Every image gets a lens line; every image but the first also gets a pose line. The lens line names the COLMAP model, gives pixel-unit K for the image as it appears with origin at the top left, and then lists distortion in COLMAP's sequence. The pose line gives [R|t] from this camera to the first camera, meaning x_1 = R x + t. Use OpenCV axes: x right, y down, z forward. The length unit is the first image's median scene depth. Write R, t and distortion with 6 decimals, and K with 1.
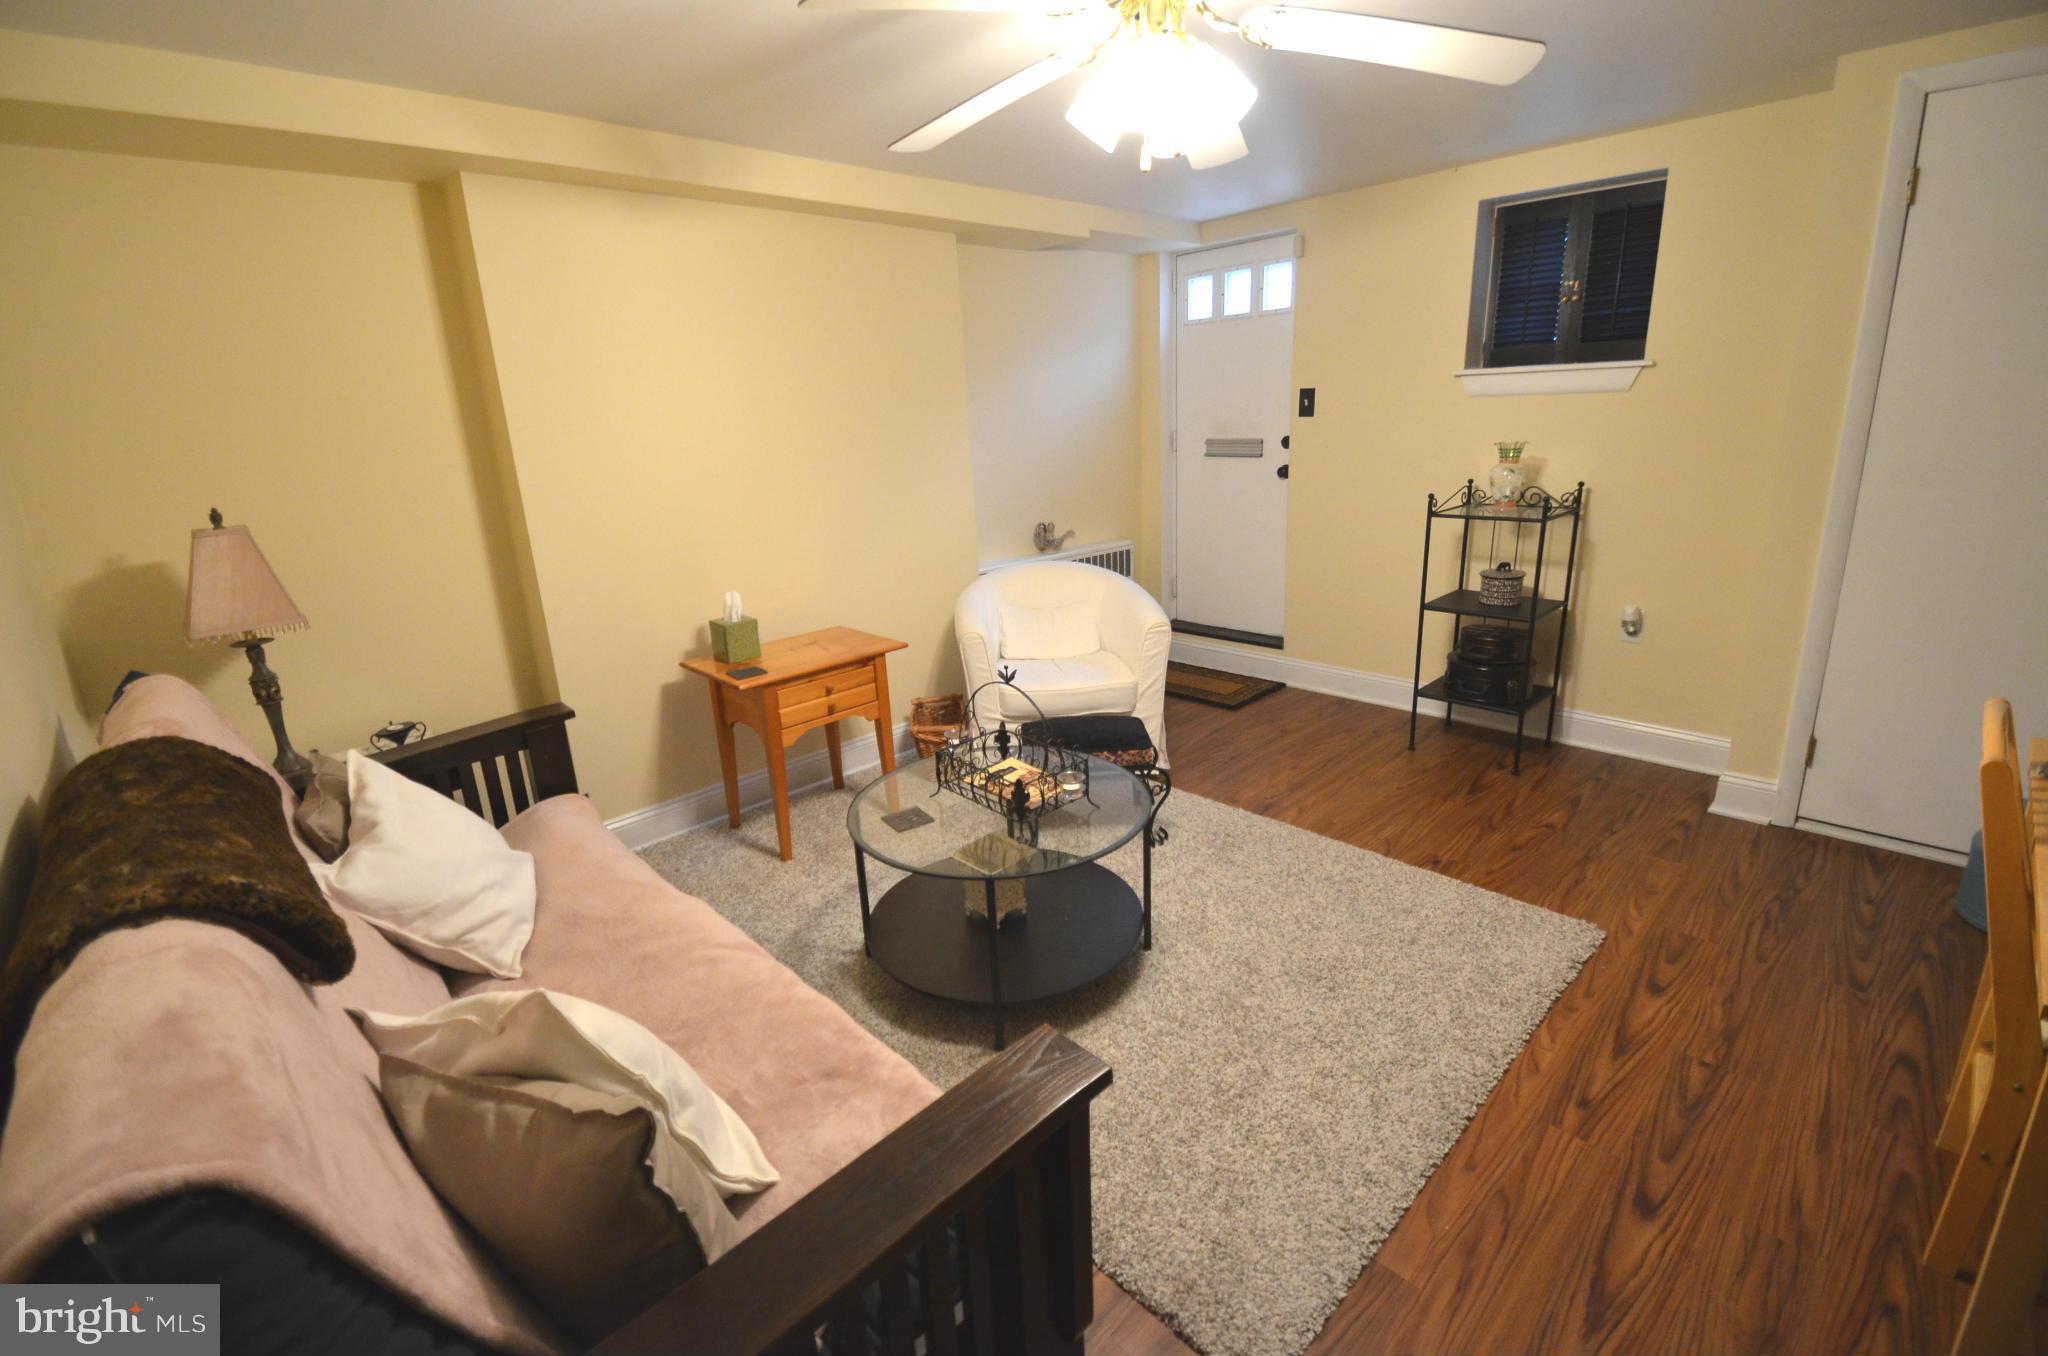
lens RADIAL K [[893.6, 0, 1022.7], [0, 893.6, 656.3], [0, 0, 1]] dist [0.017107, -0.017369]
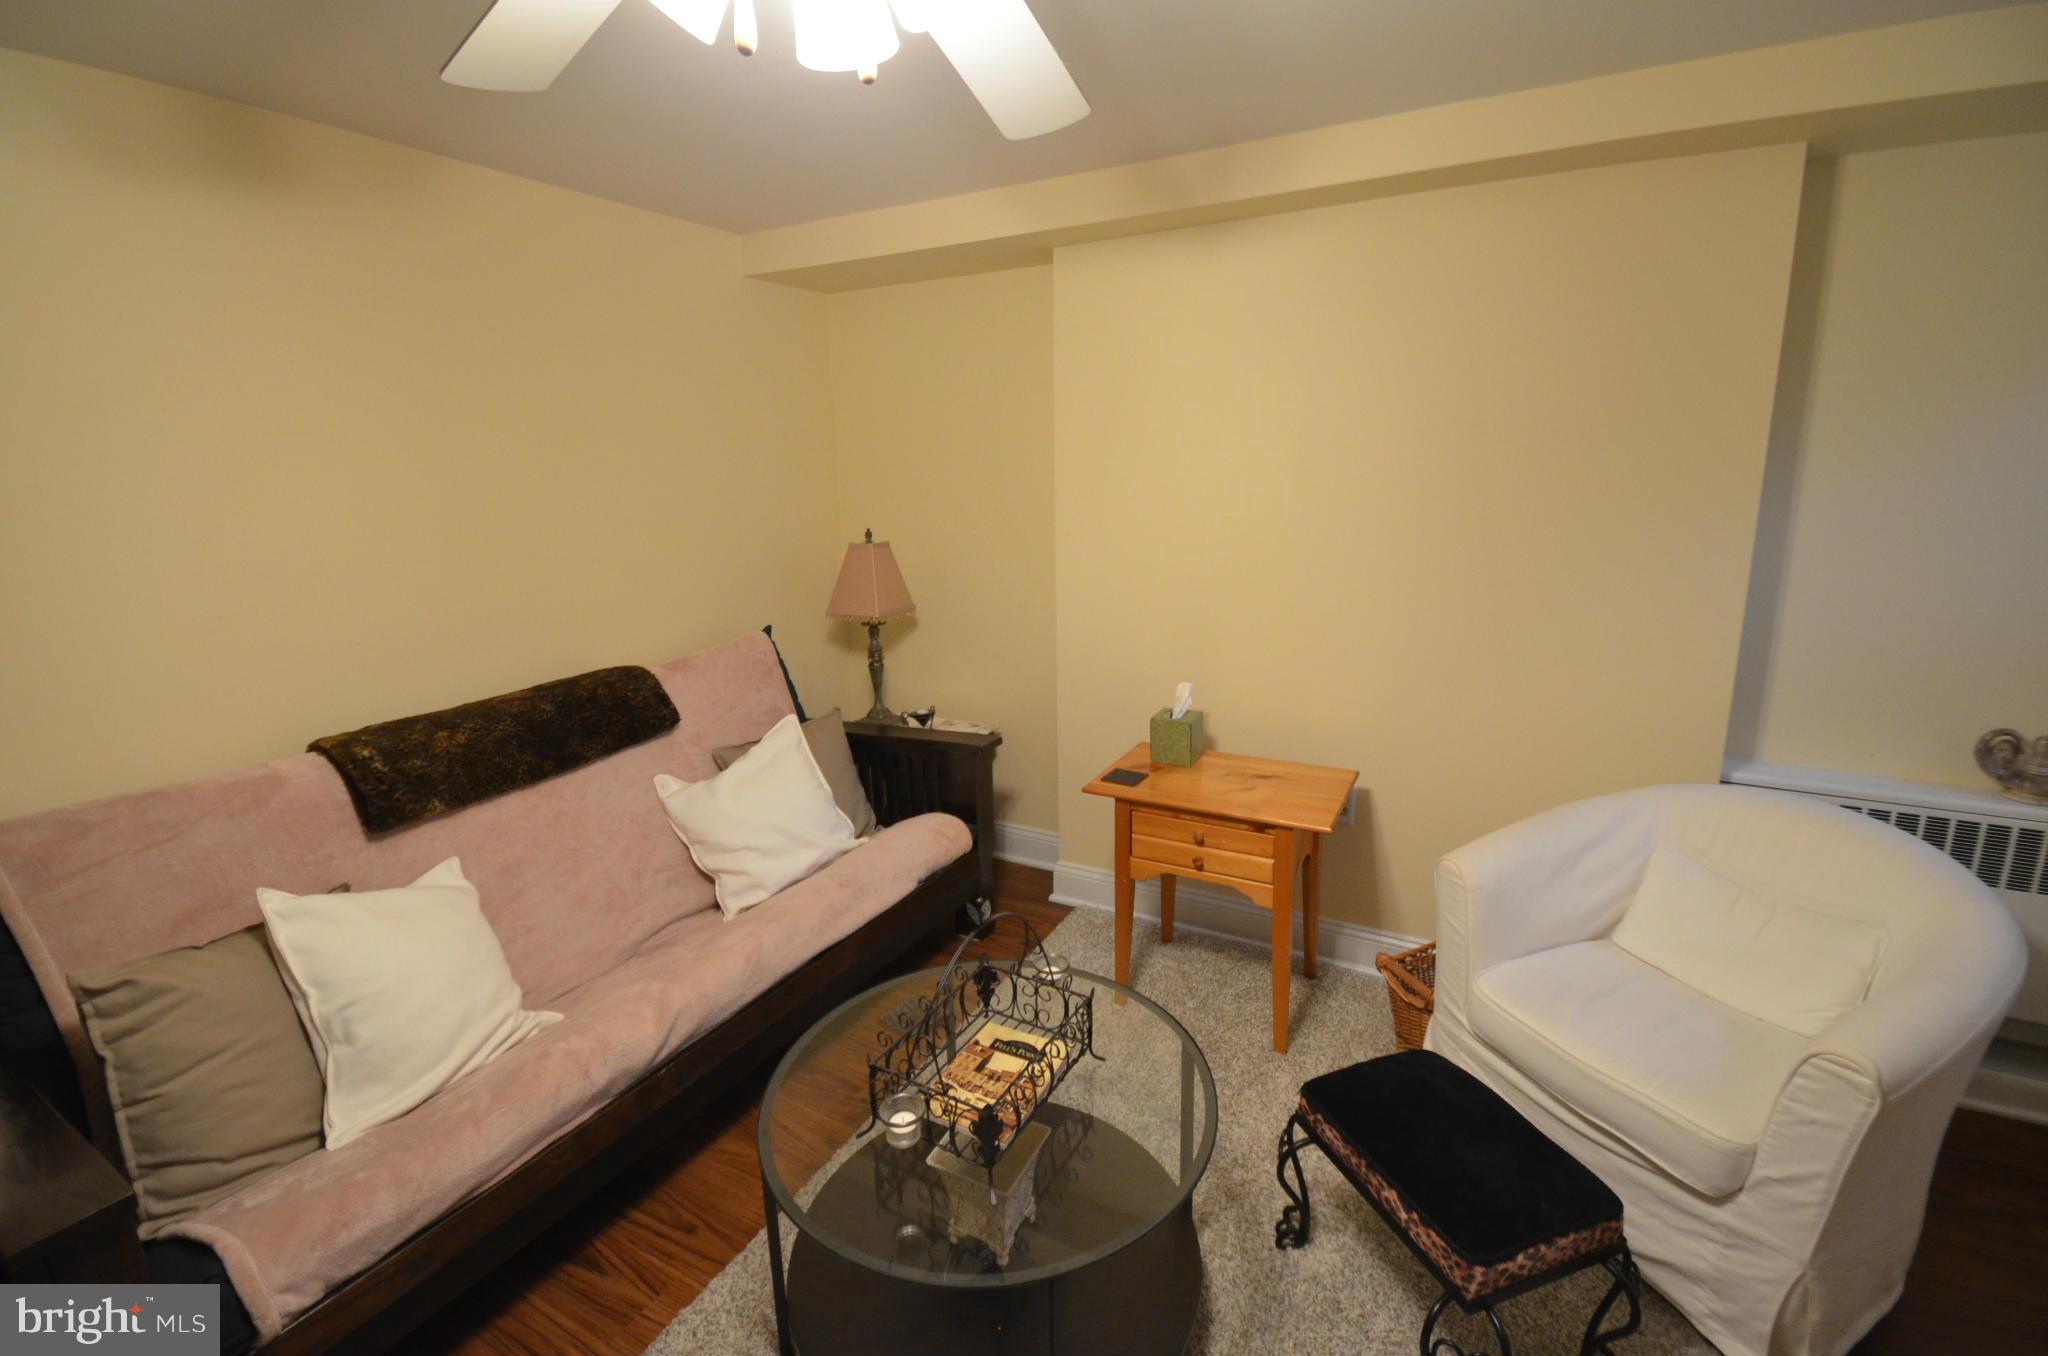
lens RADIAL K [[893.6, 0, 1022.7], [0, 893.6, 656.3], [0, 0, 1]] dist [0.017107, -0.017369]
pose [[0.307267, 0.238397, -0.921278, 0.468009], [-0.252831, 0.953770, 0.162479, -0.228947], [0.917422, 0.183003, 0.353336, 0.653653]]
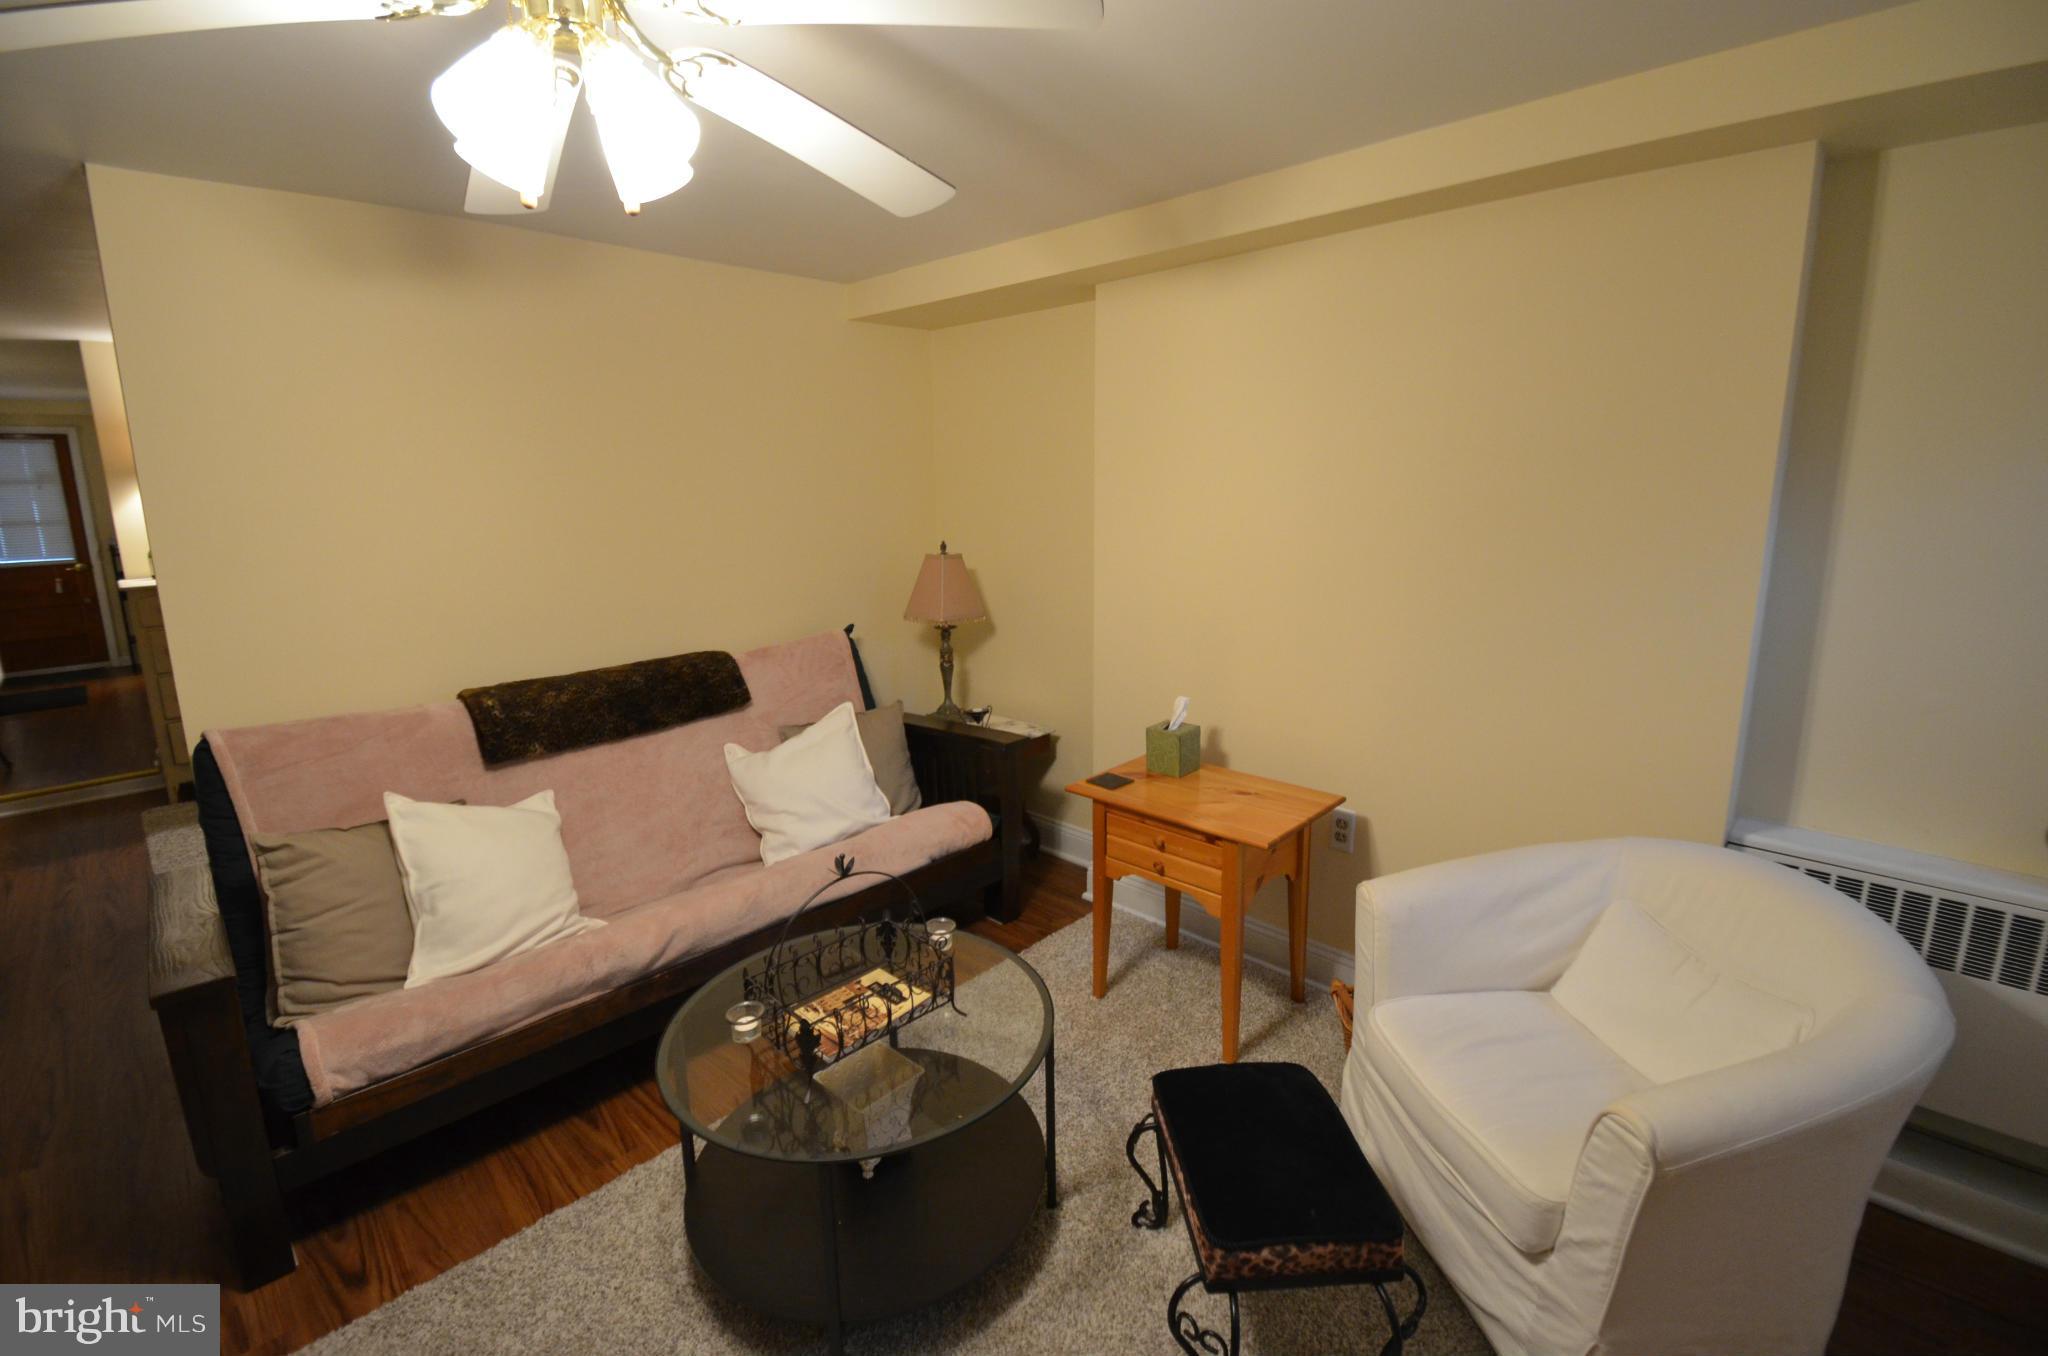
lens RADIAL K [[893.6, 0, 1022.7], [0, 893.6, 656.3], [0, 0, 1]] dist [0.017107, -0.017369]
pose [[0.047523, 0.235135, -0.970800, 0.596365], [-0.261058, 0.941042, 0.215148, -0.302742], [0.964153, 0.243210, 0.106105, 0.876804]]
